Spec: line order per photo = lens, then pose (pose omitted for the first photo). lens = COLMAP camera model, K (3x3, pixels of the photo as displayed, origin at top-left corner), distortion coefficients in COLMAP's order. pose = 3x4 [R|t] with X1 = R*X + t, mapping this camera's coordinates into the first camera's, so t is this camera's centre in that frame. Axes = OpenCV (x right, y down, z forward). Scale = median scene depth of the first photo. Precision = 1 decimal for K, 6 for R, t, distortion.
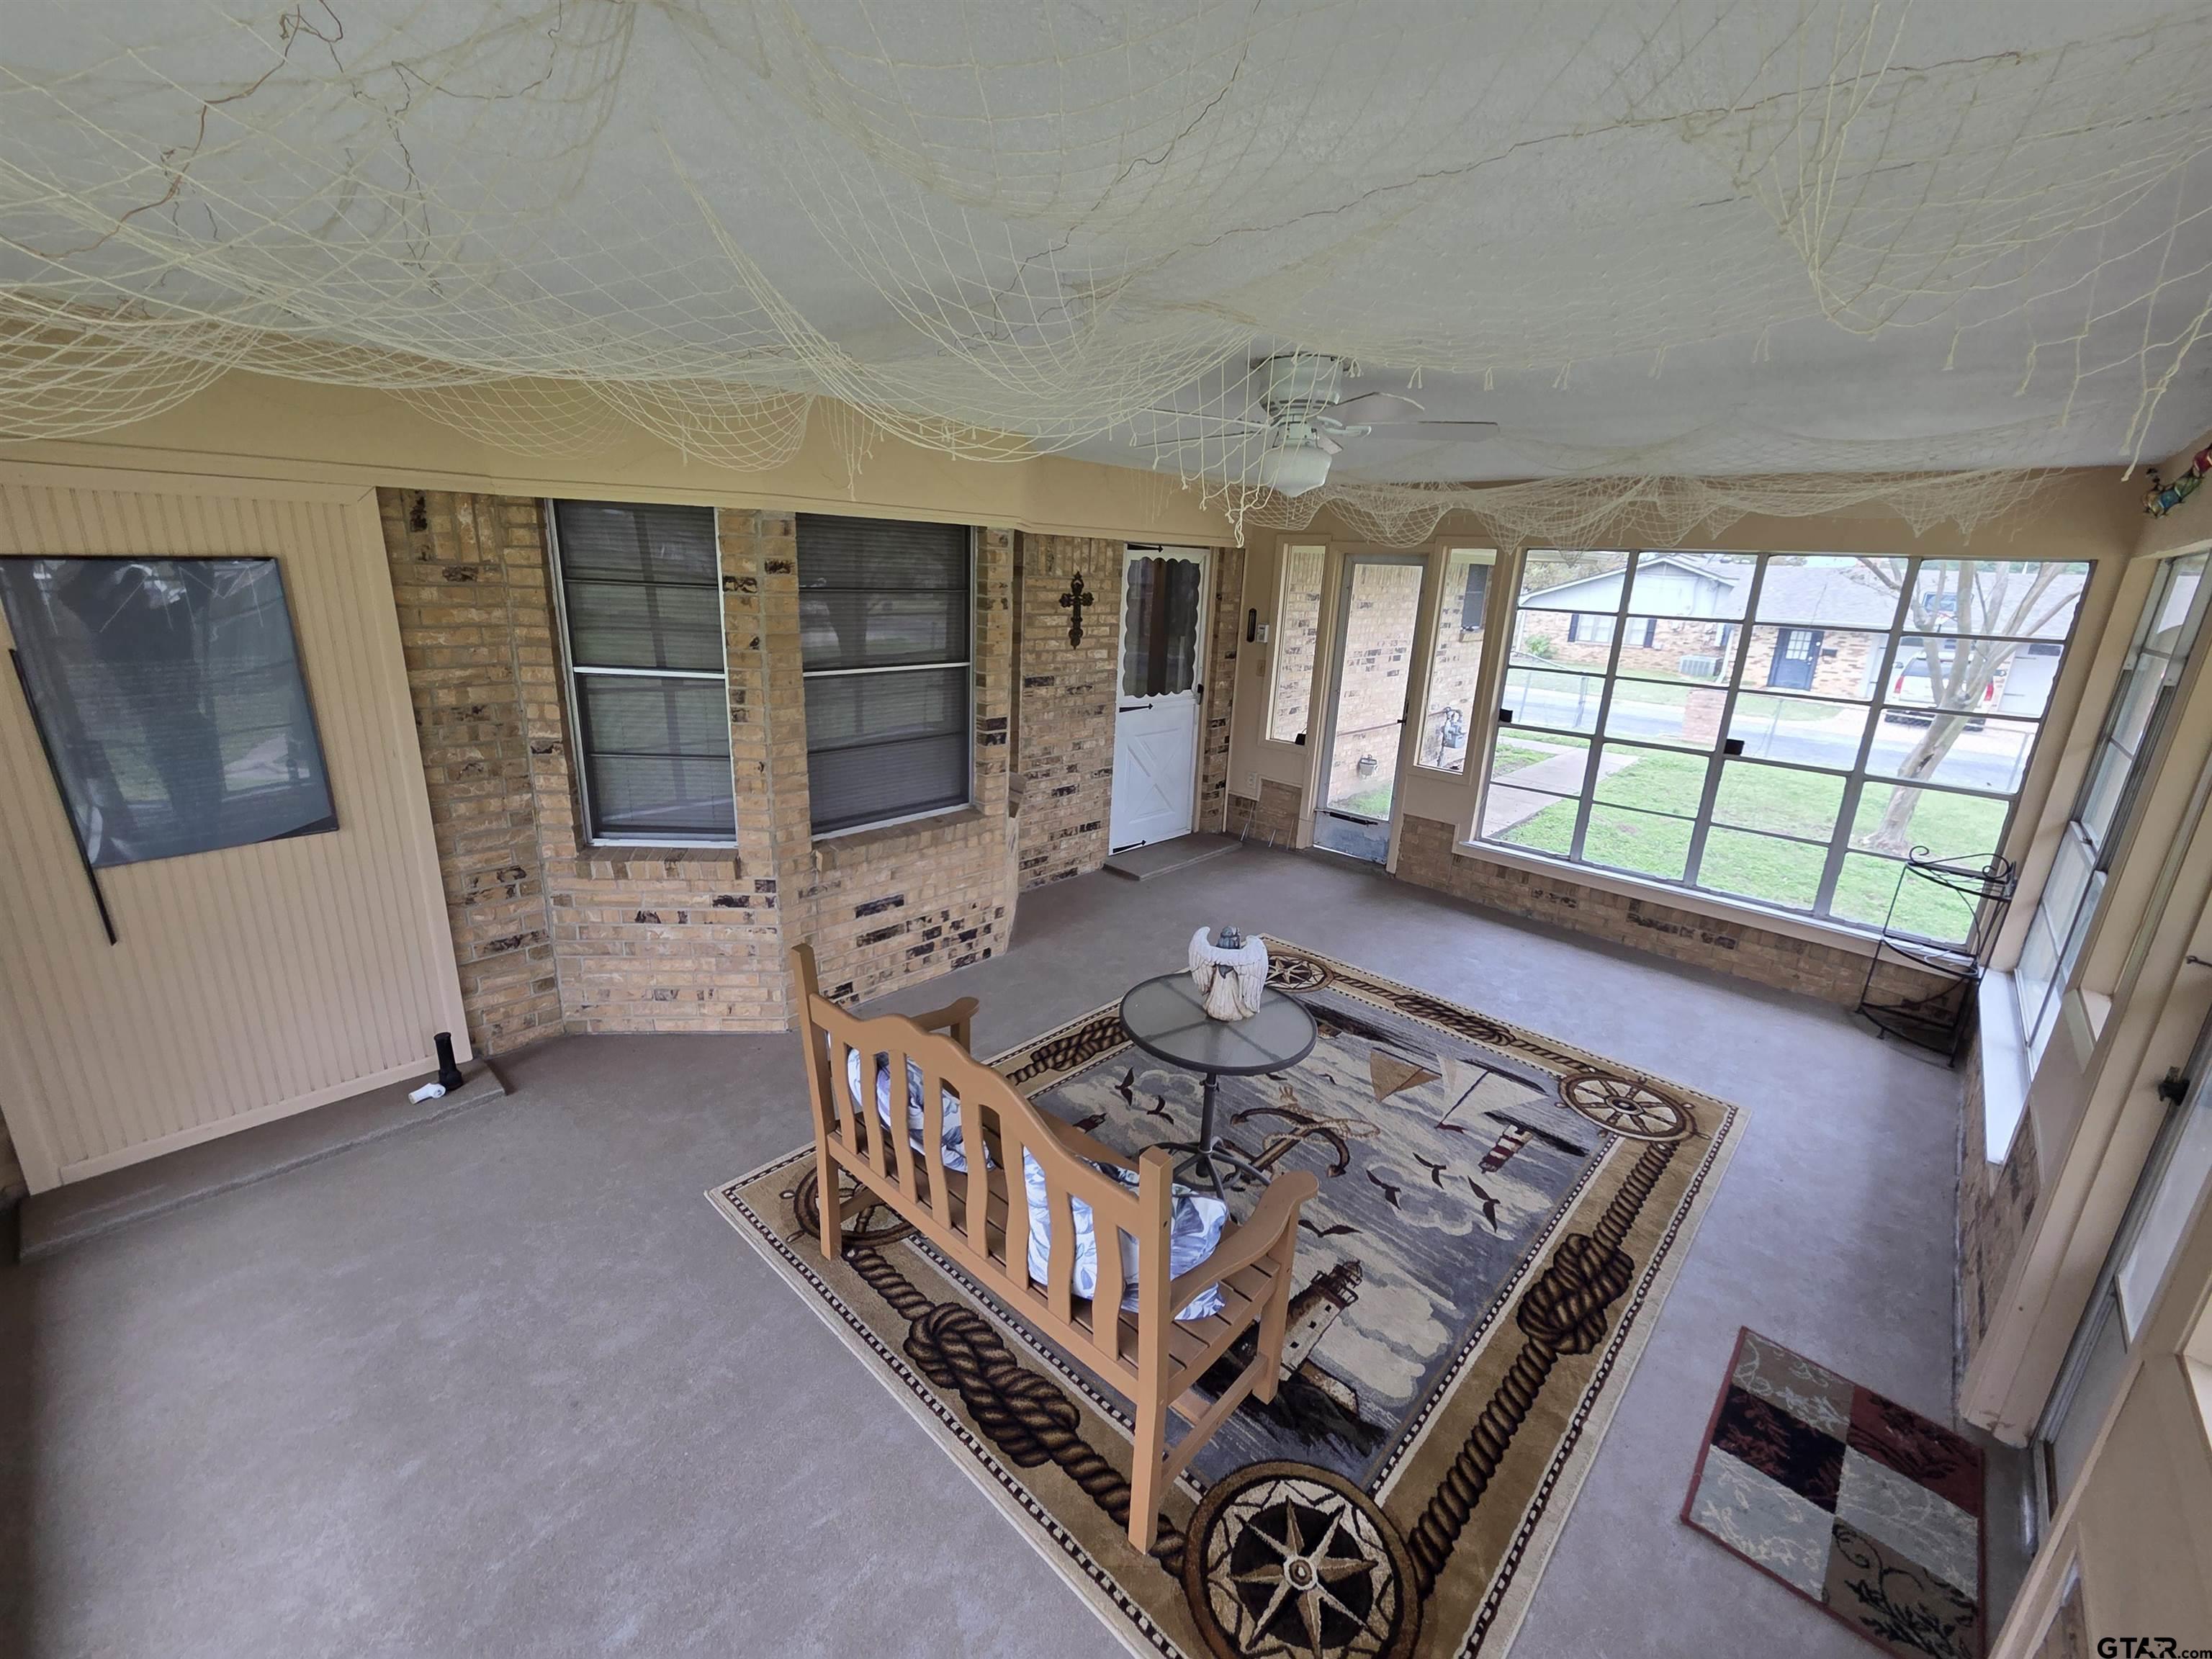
lens RADIAL K [[903.5, 0, 1092.8], [0, 903.5, 828.5], [0, 0, 1]] dist [-0.005160, -0.000019]
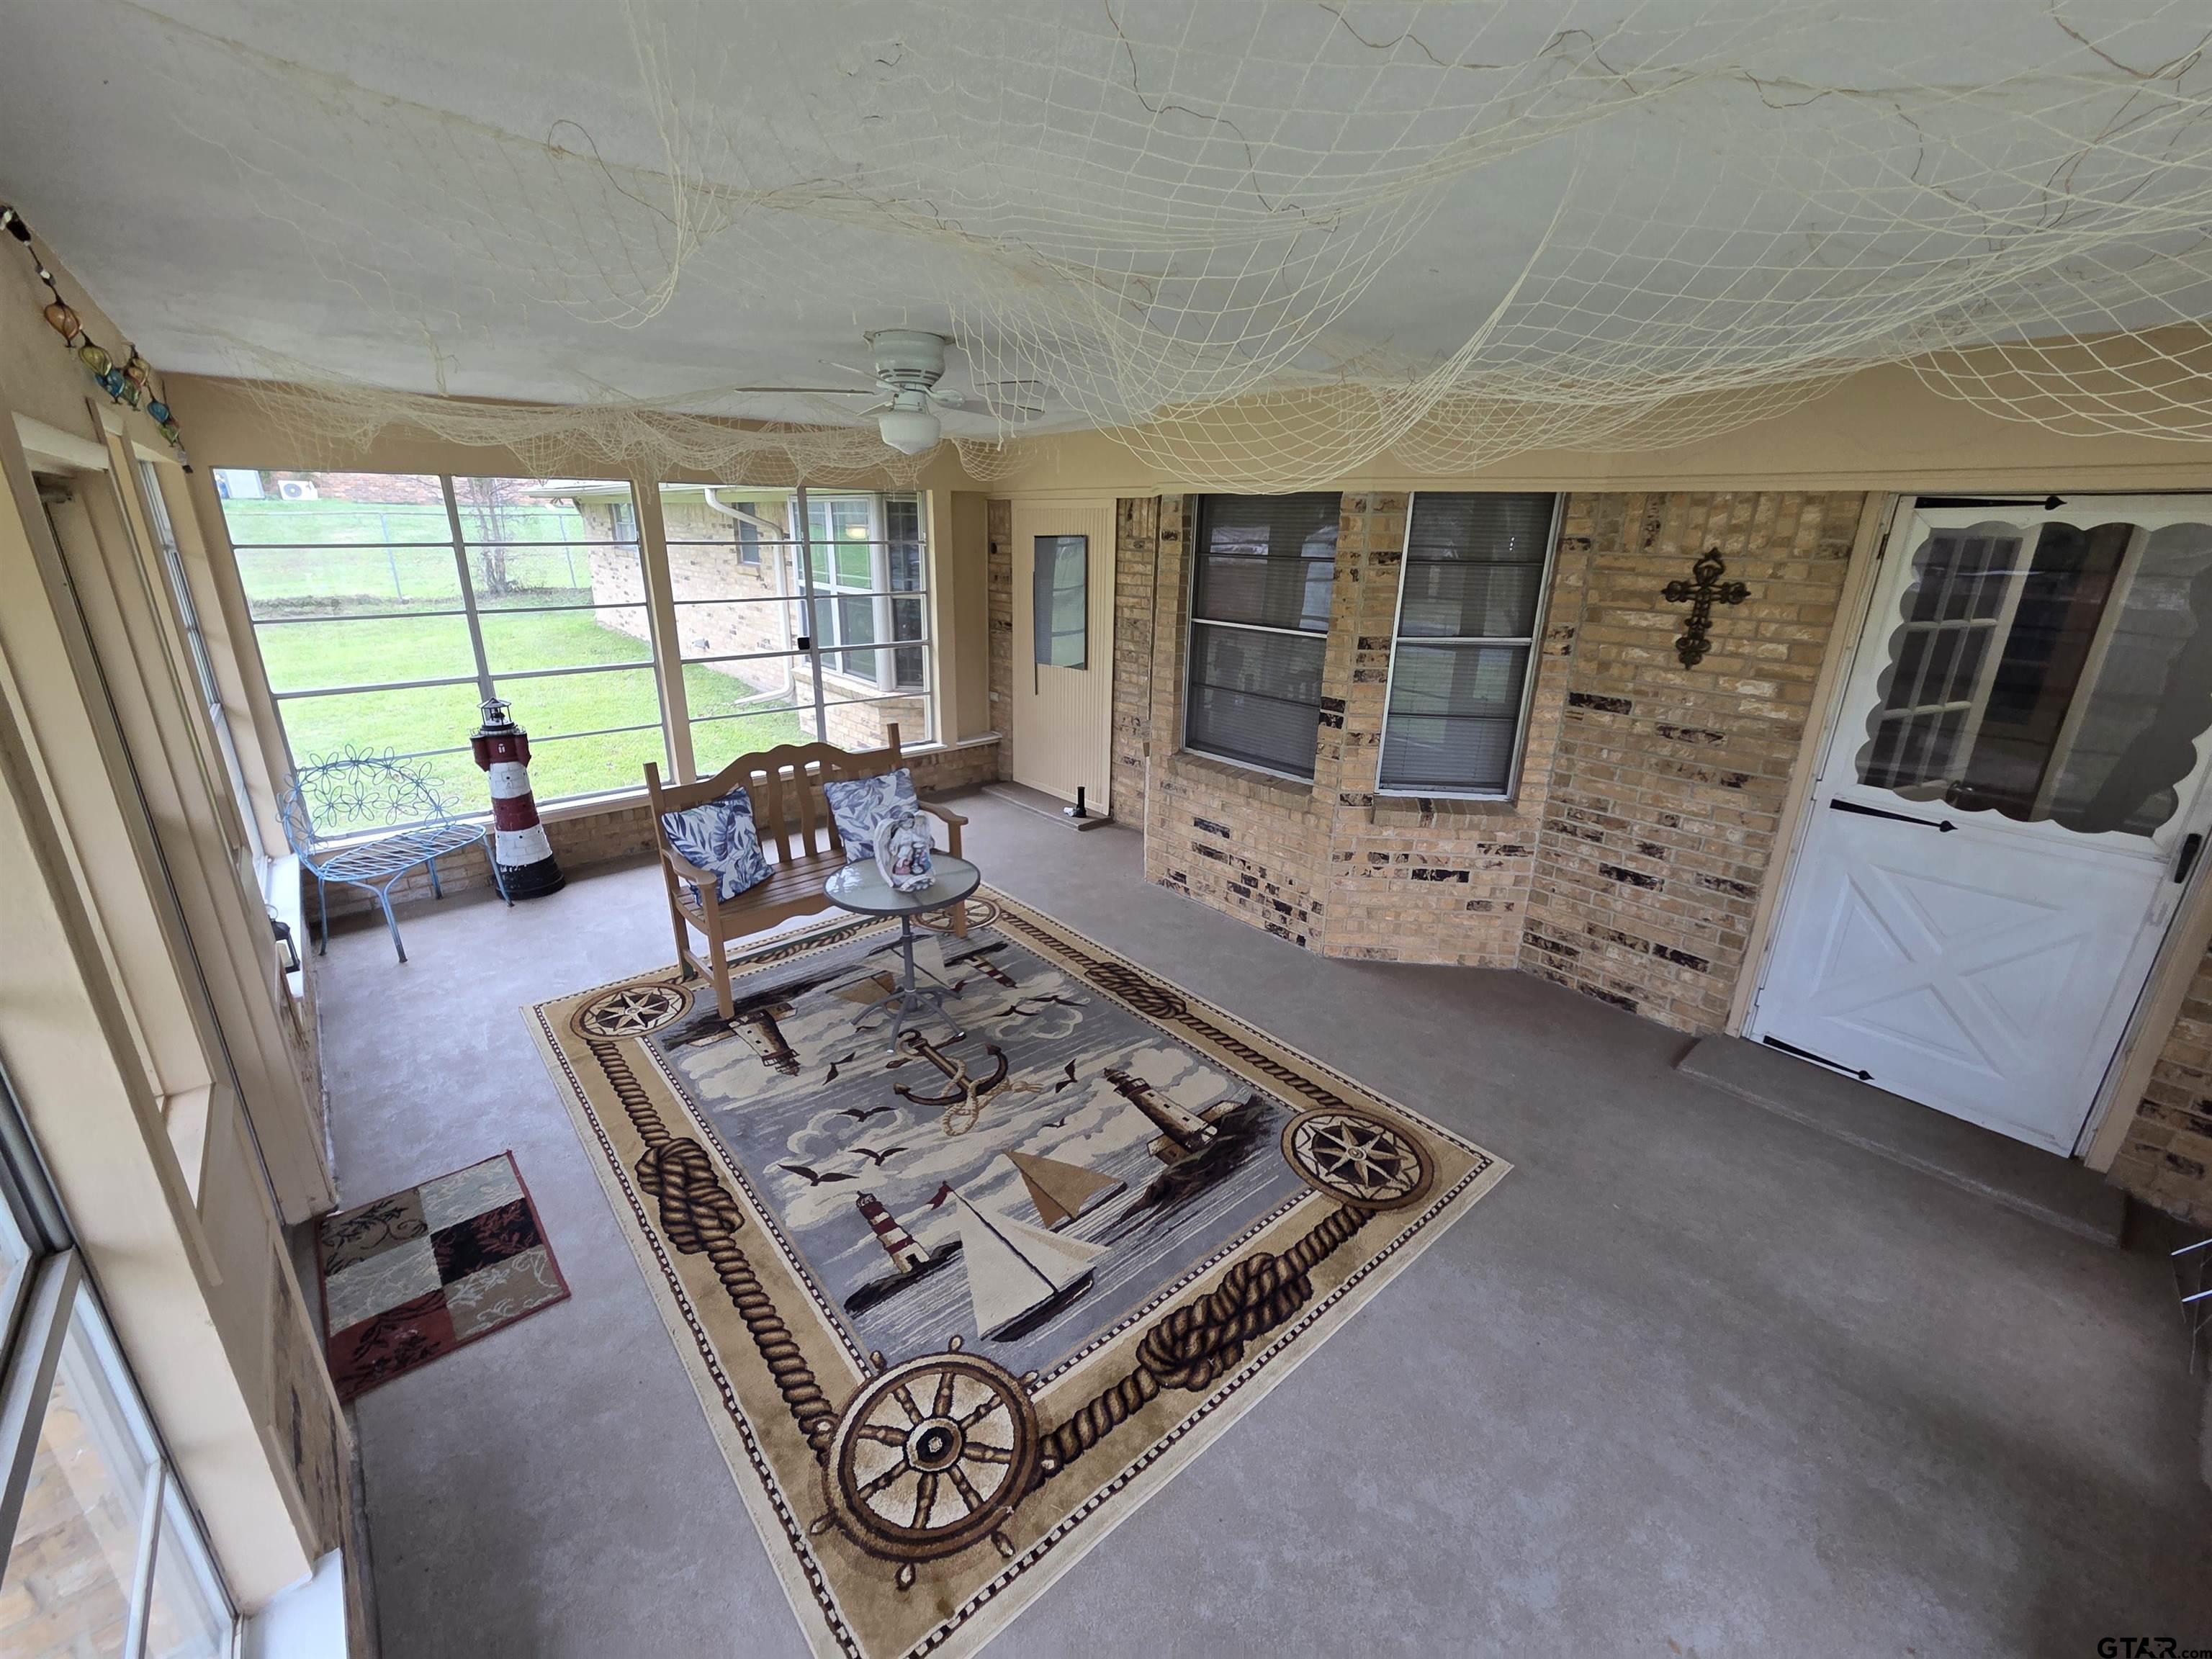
lens RADIAL K [[903.5, 0, 1091.0], [0, 903.5, 827.9], [0, 0, 1]] dist [-0.005160, -0.000019]
pose [[-0.111902, 0.276812, -0.954386, 0.958132], [-0.300510, 0.906023, 0.298020, -0.229599], [0.947192, 0.320151, -0.018201, 0.927436]]
